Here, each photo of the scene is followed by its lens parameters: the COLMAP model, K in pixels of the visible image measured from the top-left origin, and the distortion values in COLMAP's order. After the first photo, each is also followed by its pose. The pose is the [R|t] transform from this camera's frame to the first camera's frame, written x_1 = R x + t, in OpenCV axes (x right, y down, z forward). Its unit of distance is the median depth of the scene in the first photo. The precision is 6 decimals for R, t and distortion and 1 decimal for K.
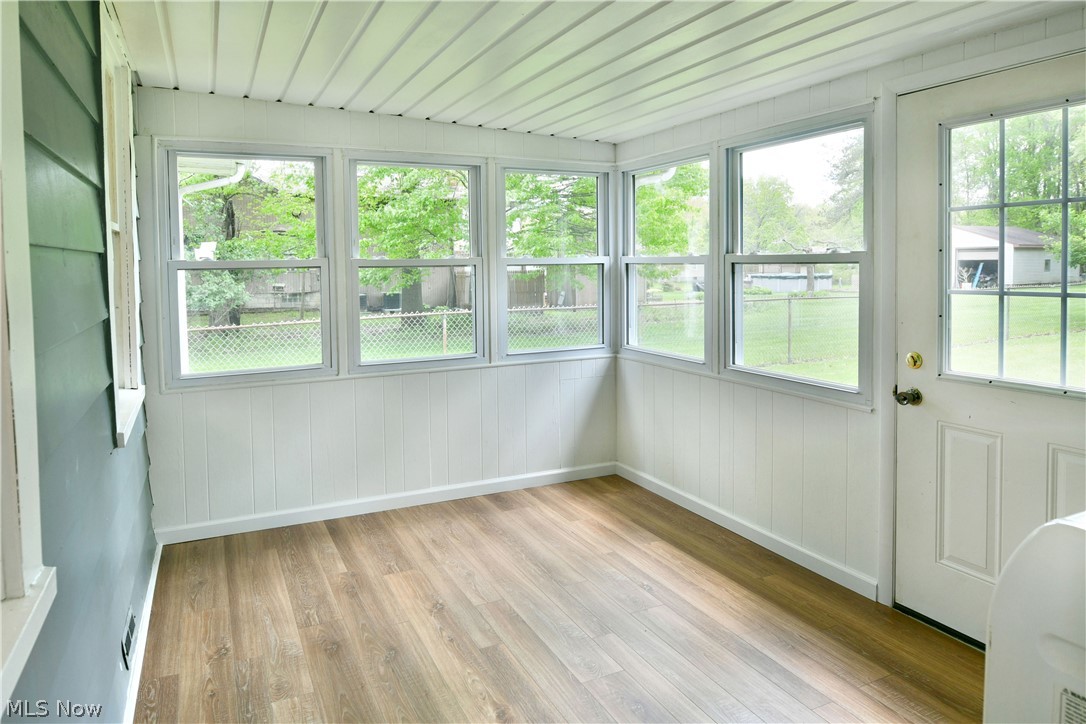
lens RADIAL K [[714.7, 0, 541.5], [0, 714.7, 378.7], [0, 0, 1]] dist [-0.018307, -0.005485]
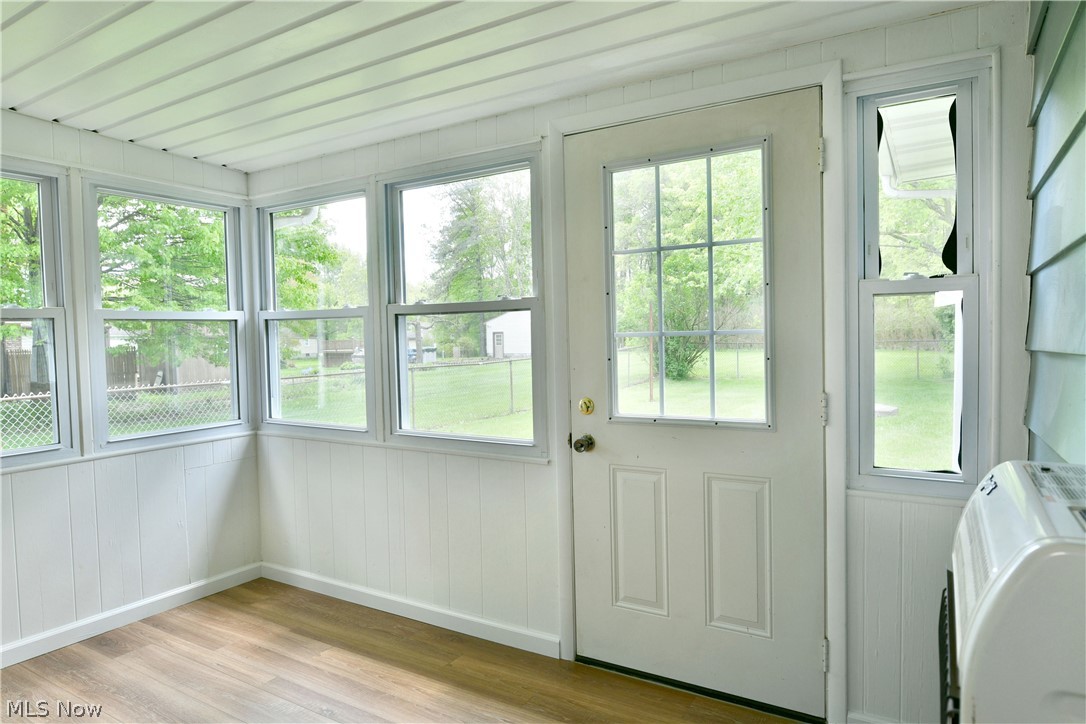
lens RADIAL K [[714.7, 0, 541.5], [0, 714.7, 378.7], [0, 0, 1]] dist [-0.018307, -0.005485]
pose [[0.860945, -0.052710, 0.505959, -0.028587], [0.106545, 0.991241, -0.078033, 0.006113], [-0.497415, 0.121090, 0.859020, 0.135736]]
